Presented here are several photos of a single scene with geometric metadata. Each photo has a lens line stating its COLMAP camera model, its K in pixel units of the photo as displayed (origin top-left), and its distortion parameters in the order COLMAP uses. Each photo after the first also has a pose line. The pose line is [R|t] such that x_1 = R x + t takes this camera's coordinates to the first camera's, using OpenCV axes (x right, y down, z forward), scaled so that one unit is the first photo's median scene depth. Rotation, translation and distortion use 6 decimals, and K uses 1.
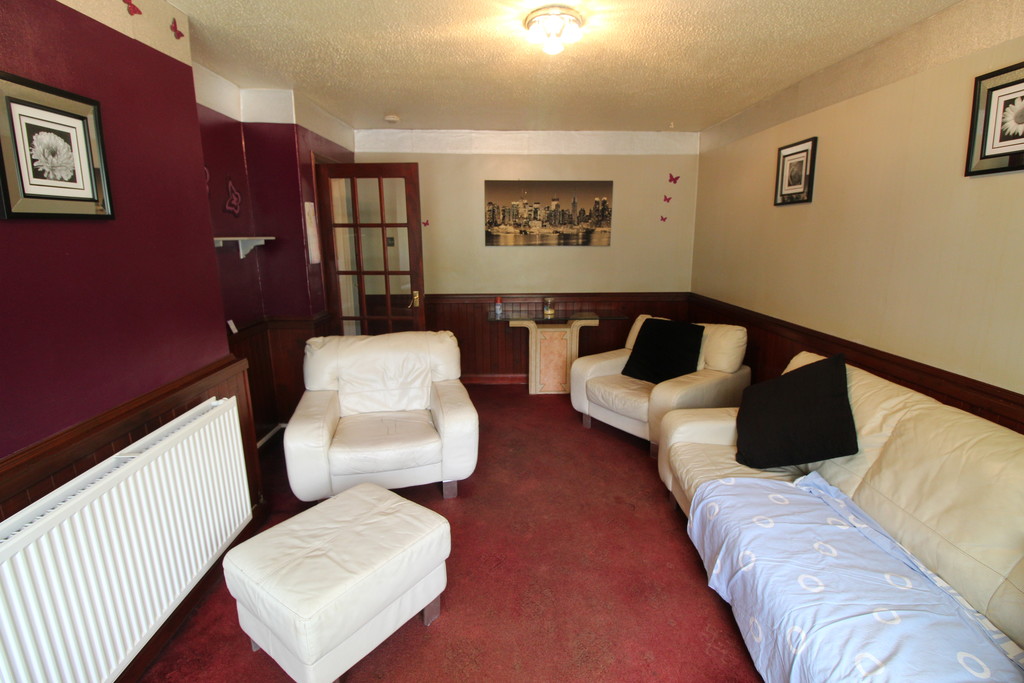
lens RADIAL K [[471.3, 0, 519.1], [0, 471.3, 330.7], [0, 0, 1]] dist [-0.000606, -0.013201]
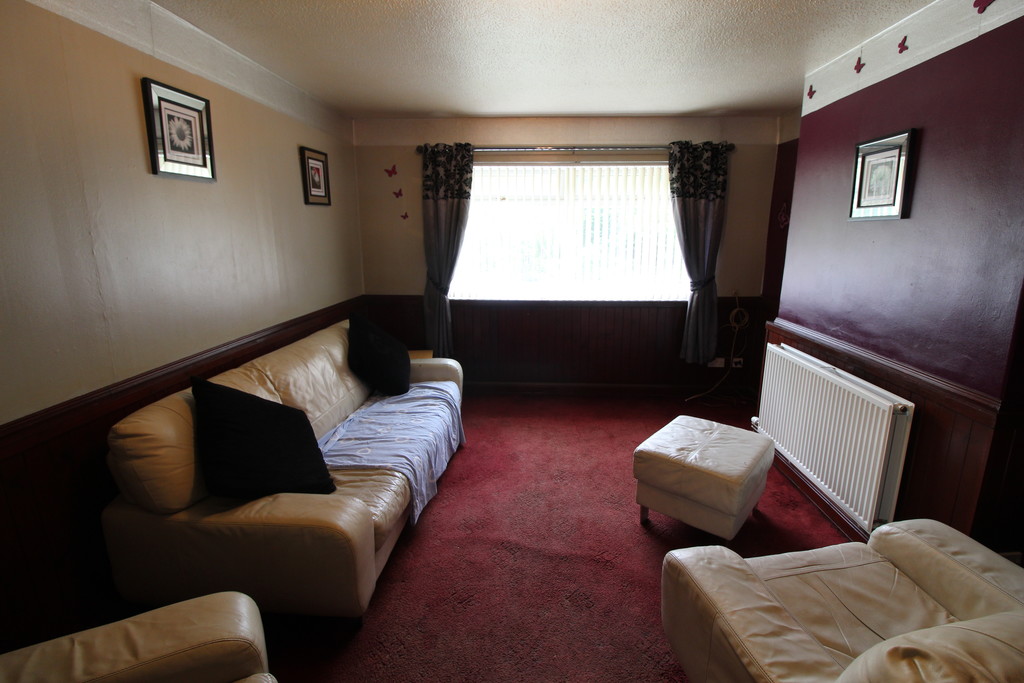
lens RADIAL K [[471.3, 0, 519.1], [0, 471.3, 330.7], [0, 0, 1]] dist [-0.000606, -0.013201]
pose [[-0.996352, -0.015718, 0.083876, 0.073433], [0.018992, 0.917394, 0.397526, -0.463535], [-0.083196, 0.397669, -0.913749, 2.274396]]
